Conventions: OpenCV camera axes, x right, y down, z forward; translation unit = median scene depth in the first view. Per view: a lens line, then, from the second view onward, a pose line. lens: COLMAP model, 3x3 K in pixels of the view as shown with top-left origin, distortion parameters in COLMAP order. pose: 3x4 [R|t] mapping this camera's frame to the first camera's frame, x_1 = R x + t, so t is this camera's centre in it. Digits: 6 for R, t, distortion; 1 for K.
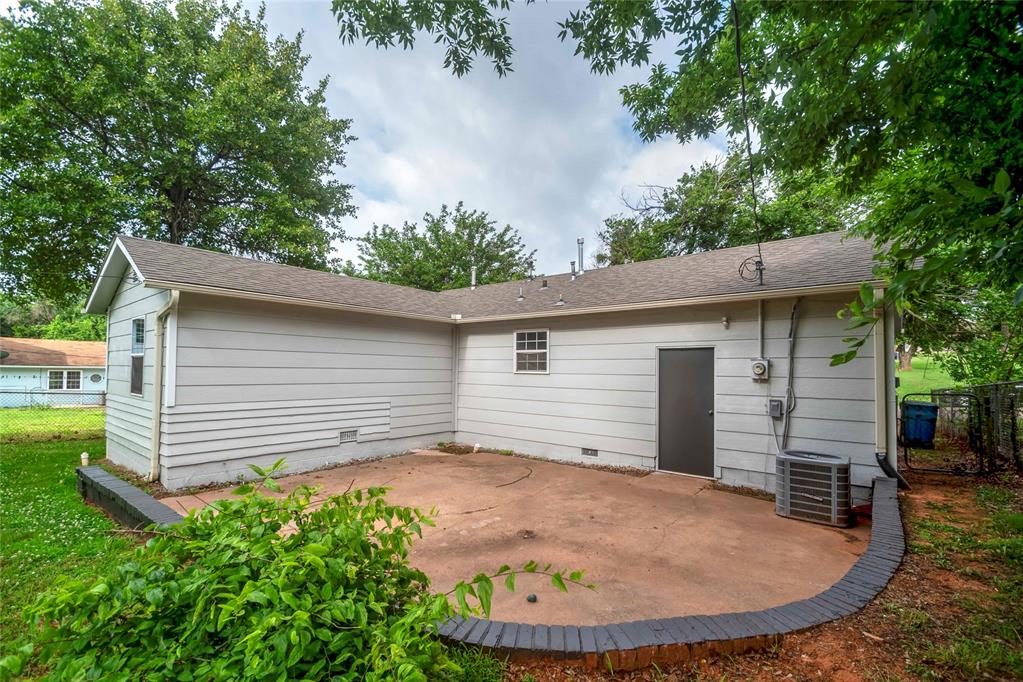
lens RADIAL K [[460.8, 0, 506.8], [0, 460.8, 342.8], [0, 0, 1]] dist [-0.002158, -0.000990]
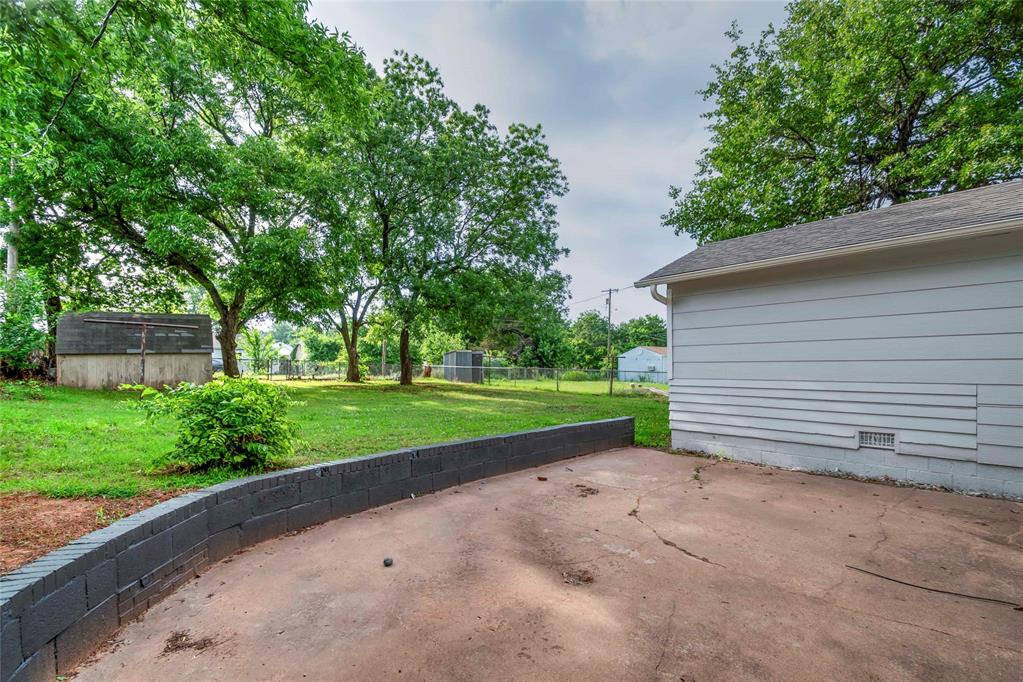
lens RADIAL K [[460.8, 0, 506.8], [0, 460.8, 342.8], [0, 0, 1]] dist [-0.002158, -0.000990]
pose [[-0.180660, -0.061868, -0.981598, 0.473071], [0.057750, 0.995631, -0.073381, 0.095829], [0.981849, -0.069944, -0.176298, 0.708715]]
